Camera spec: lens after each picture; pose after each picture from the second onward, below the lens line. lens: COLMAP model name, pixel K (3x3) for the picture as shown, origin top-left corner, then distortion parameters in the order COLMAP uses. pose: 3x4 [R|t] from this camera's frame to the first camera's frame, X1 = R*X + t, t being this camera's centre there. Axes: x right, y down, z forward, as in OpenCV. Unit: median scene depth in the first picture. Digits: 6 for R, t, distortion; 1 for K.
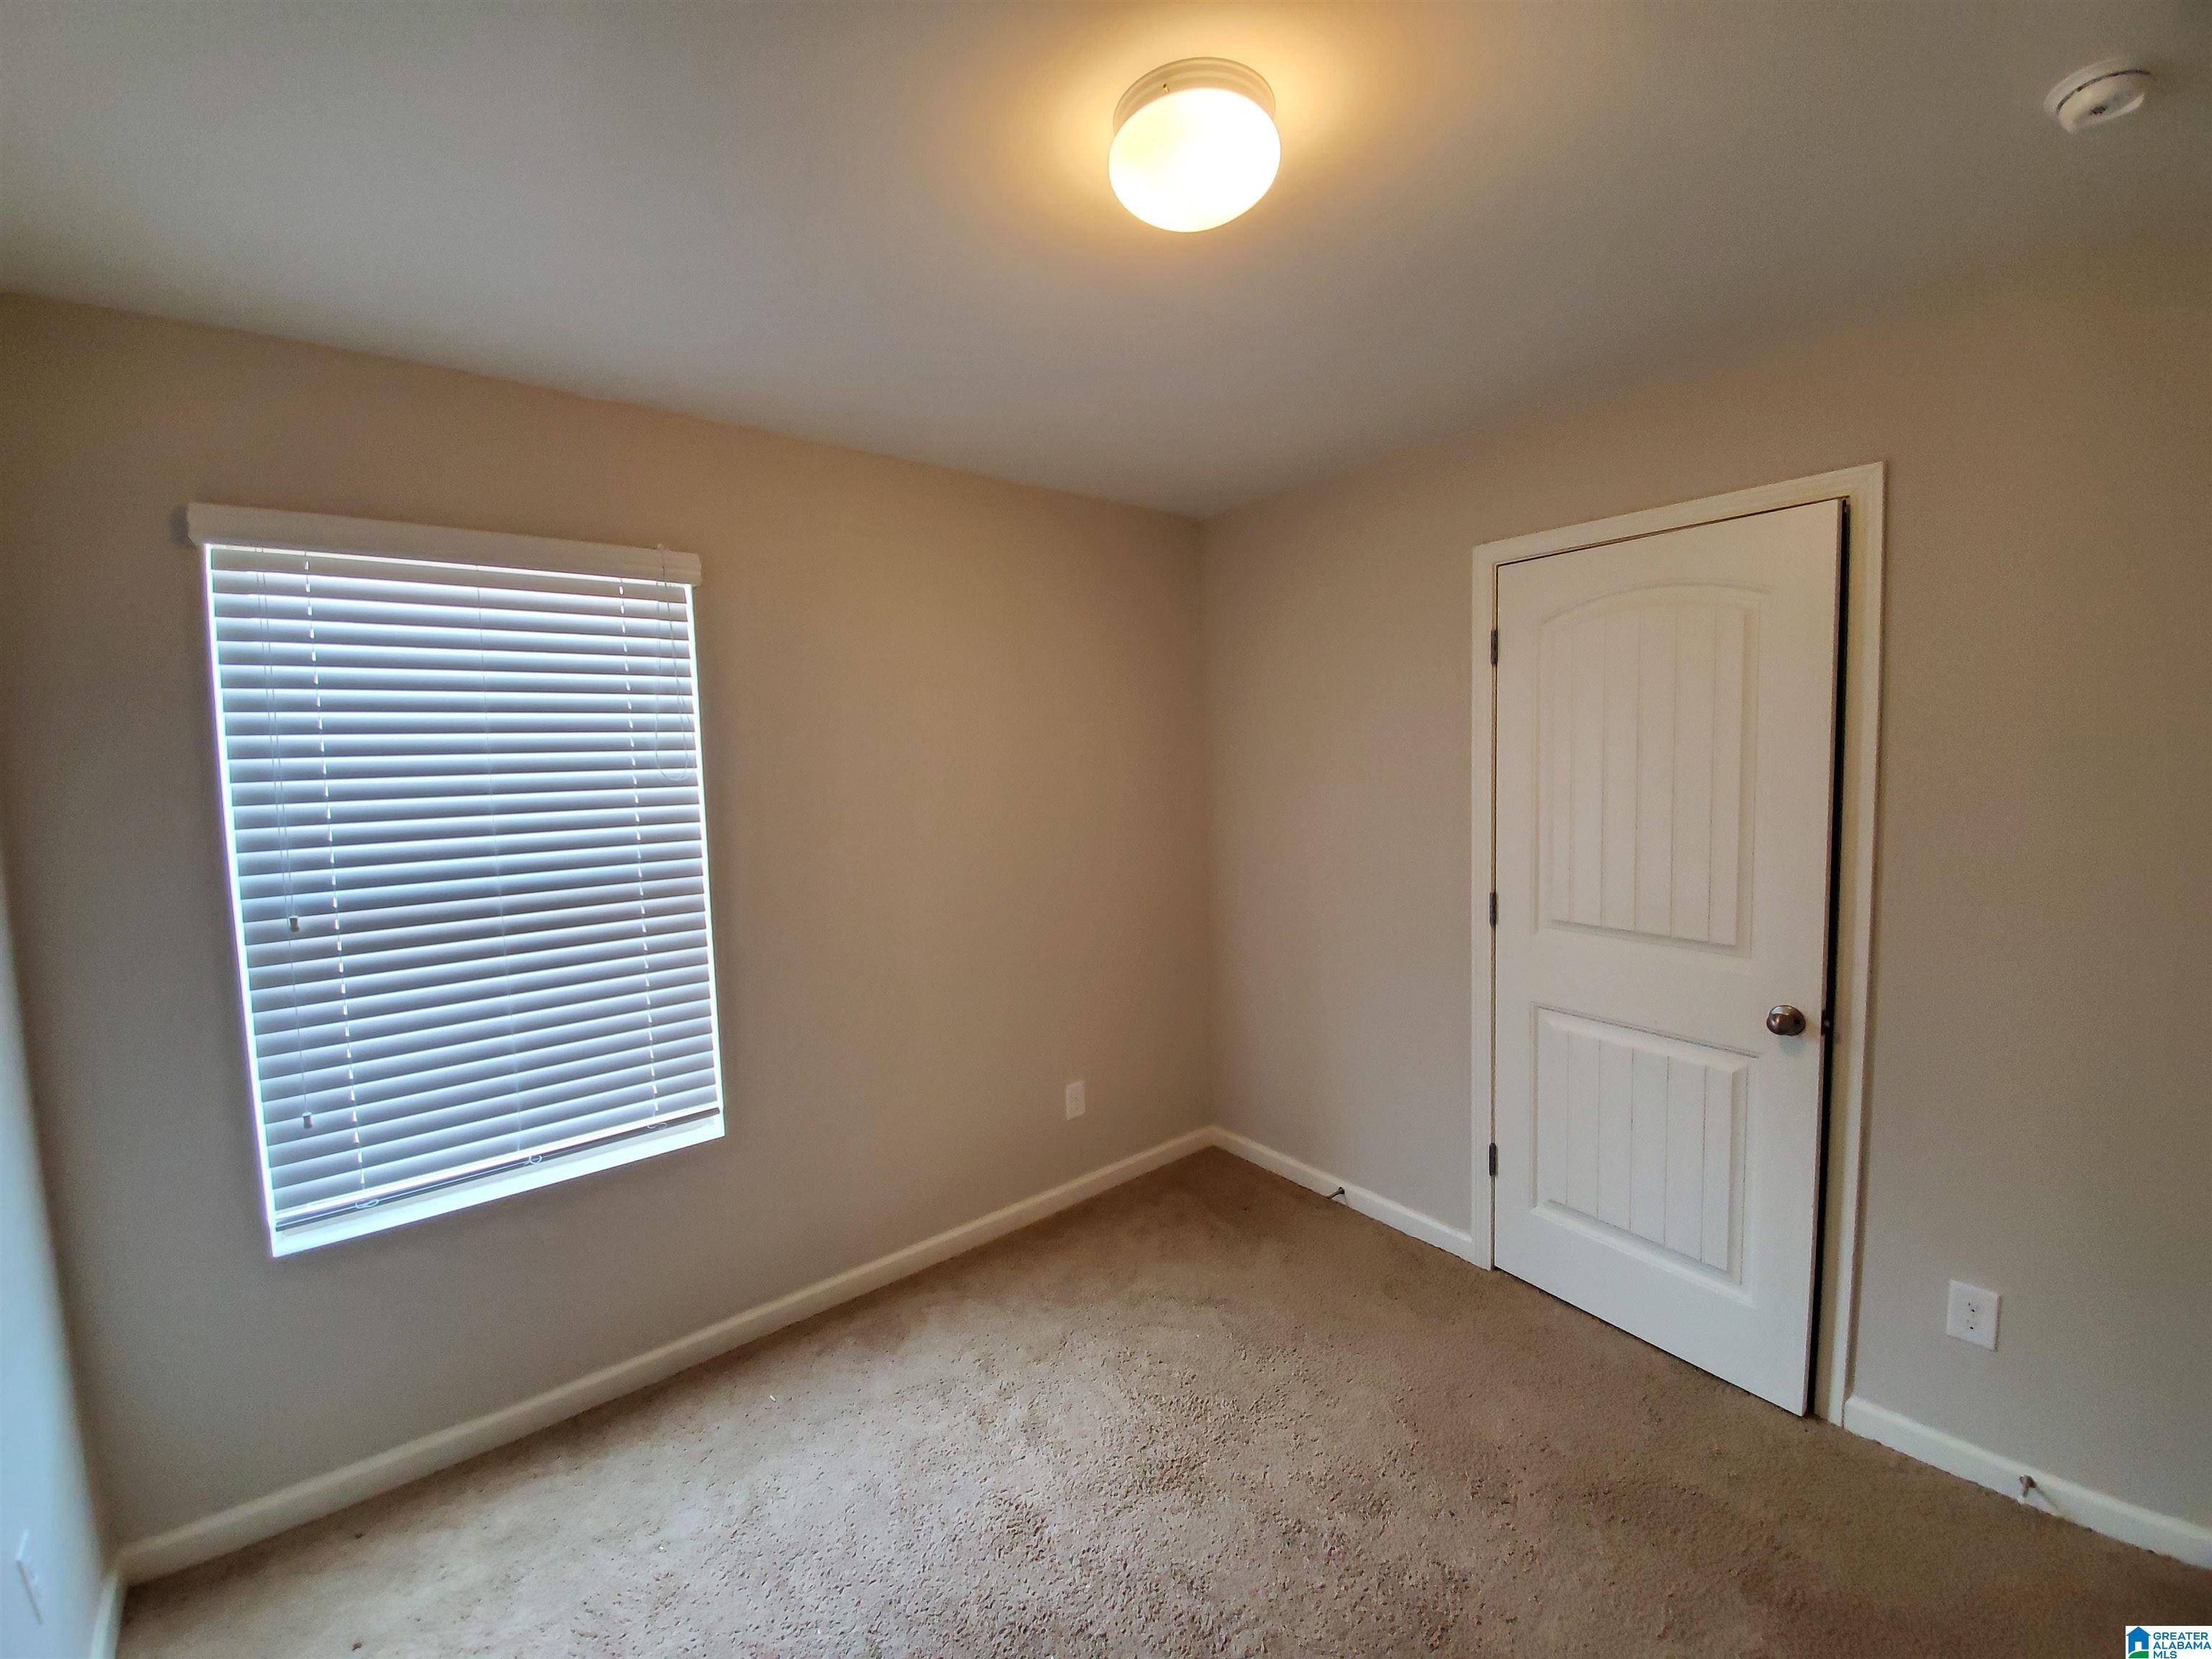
lens RADIAL K [[873.5, 0, 1115.7], [0, 873.5, 808.0], [0, 0, 1]] dist [0.001401, -0.011786]
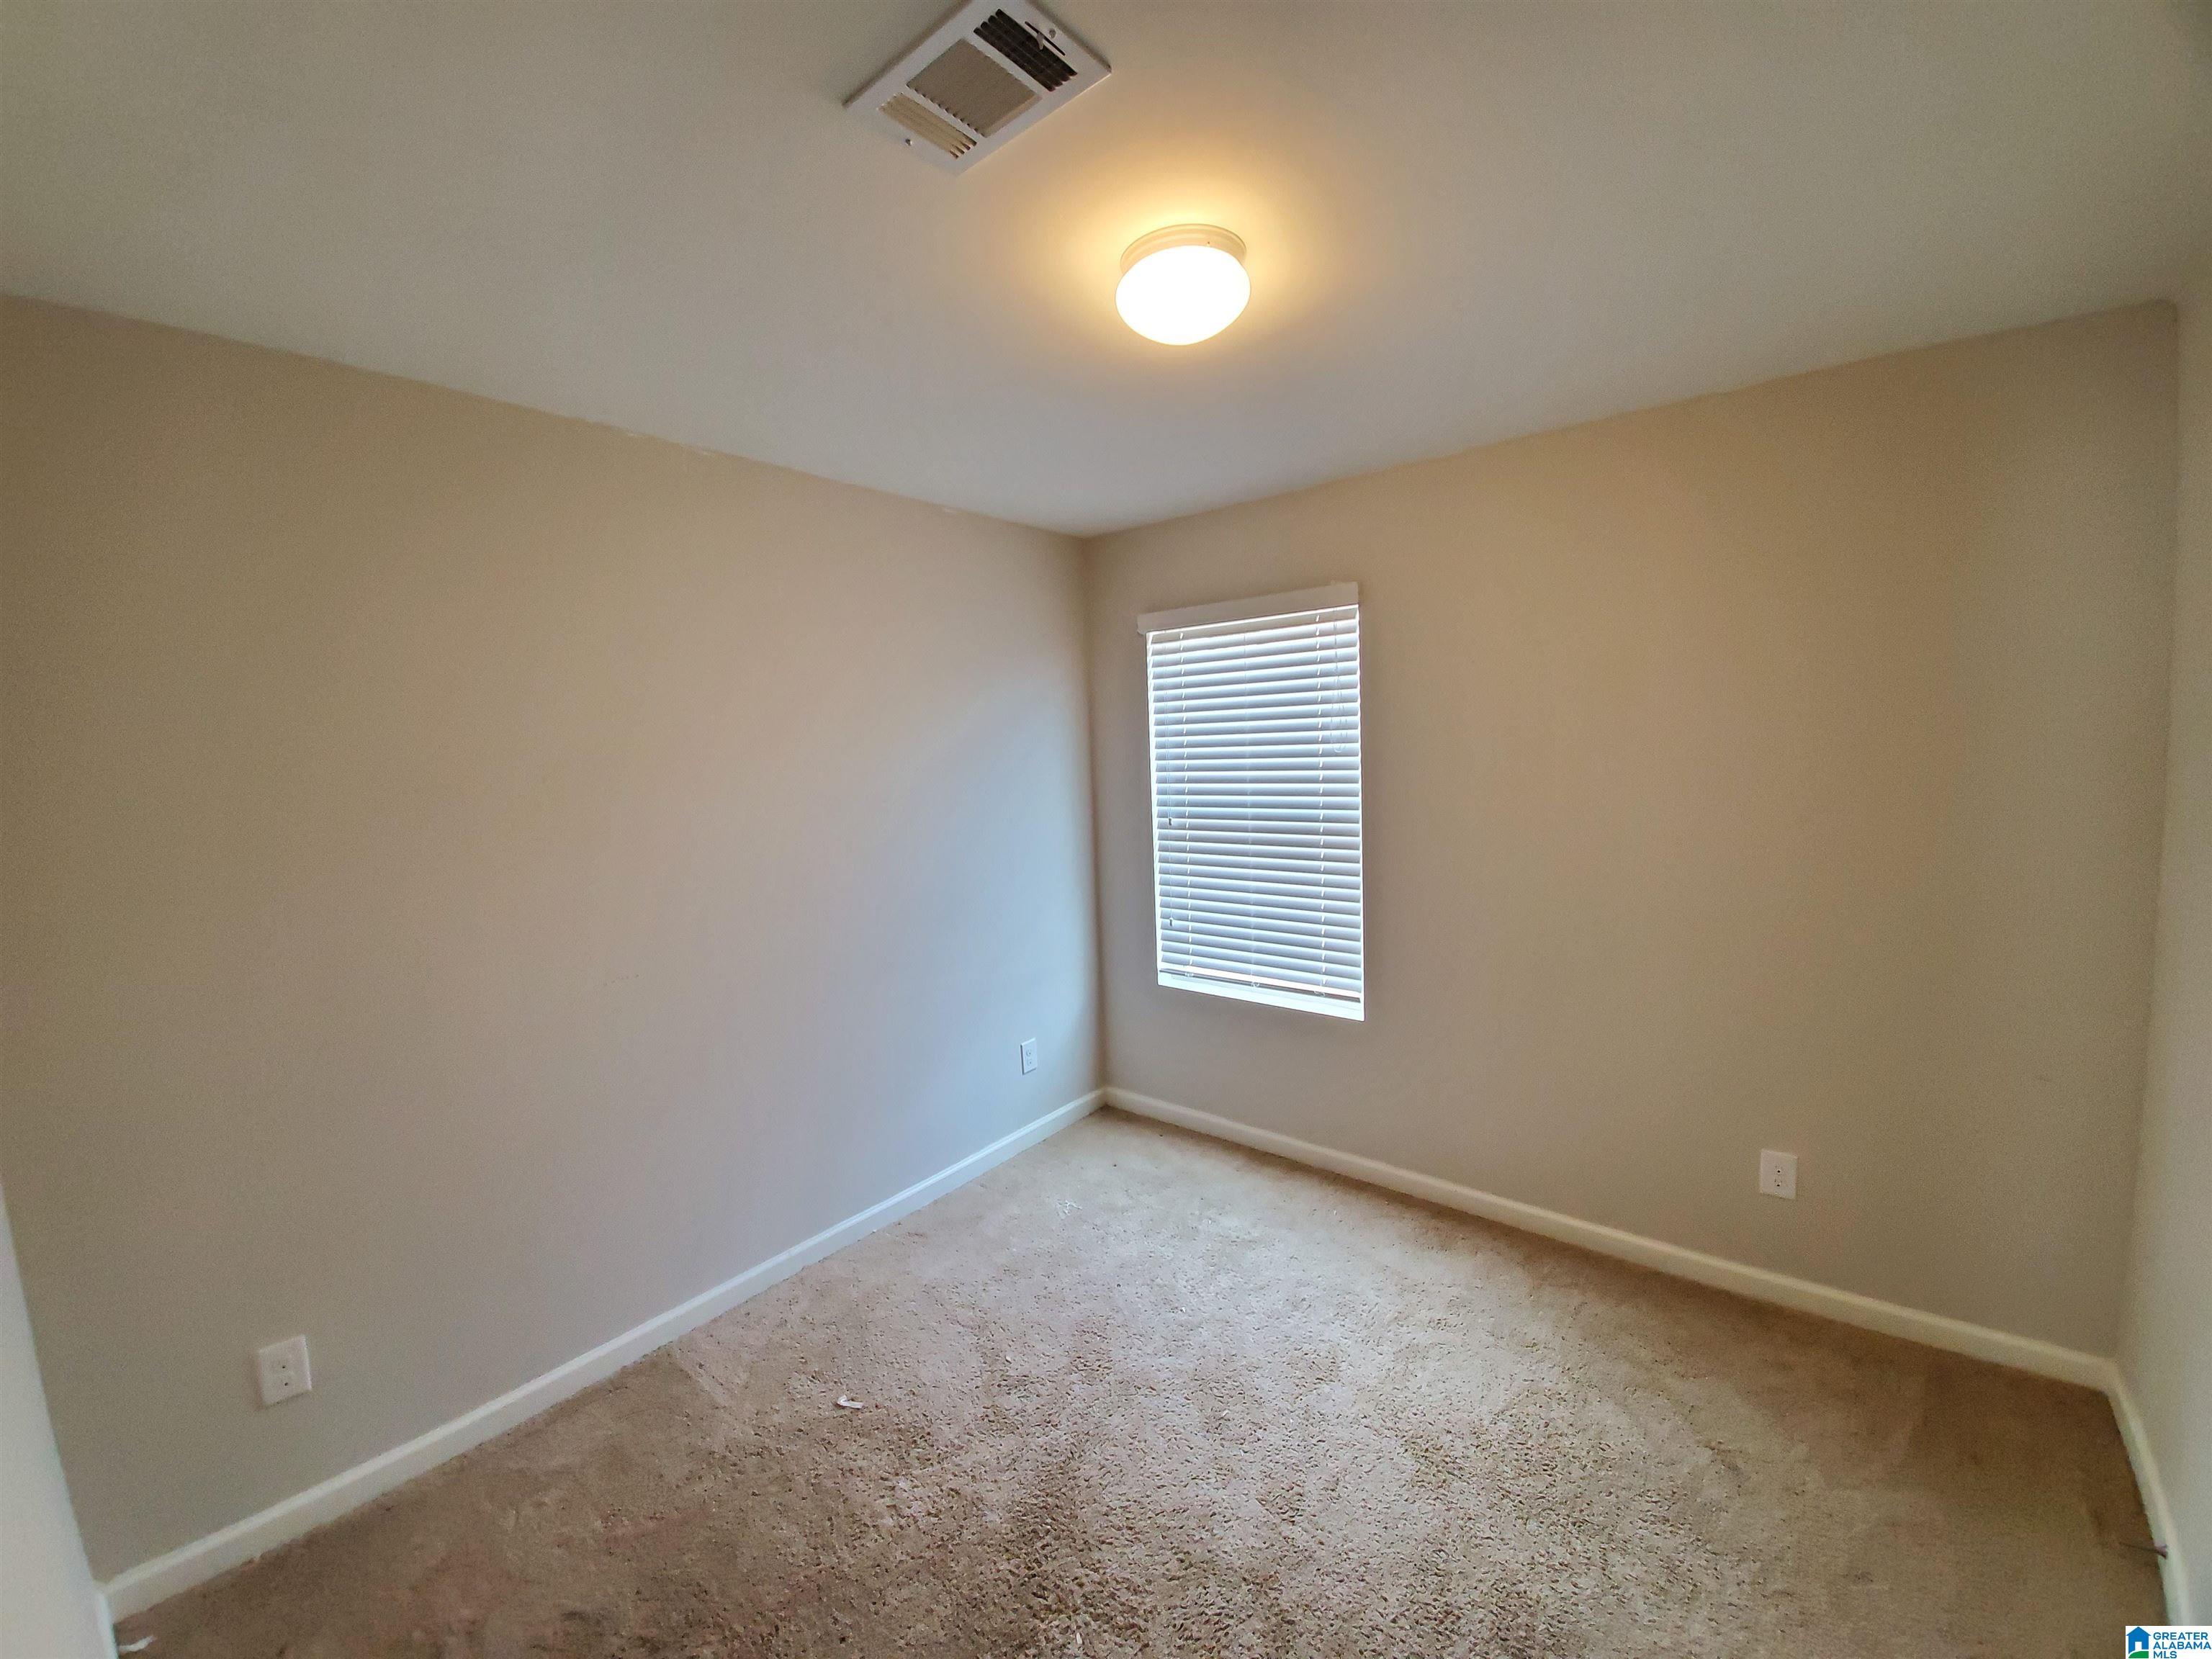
lens RADIAL K [[880.5, 0, 1108.3], [0, 880.5, 815.6], [0, 0, 1]] dist [0.000302, -0.005578]
pose [[0.209691, 0.098068, -0.972837, 0.825024], [-0.031126, 0.995123, 0.093605, -0.053561], [0.977272, 0.010653, 0.211721, 0.373646]]
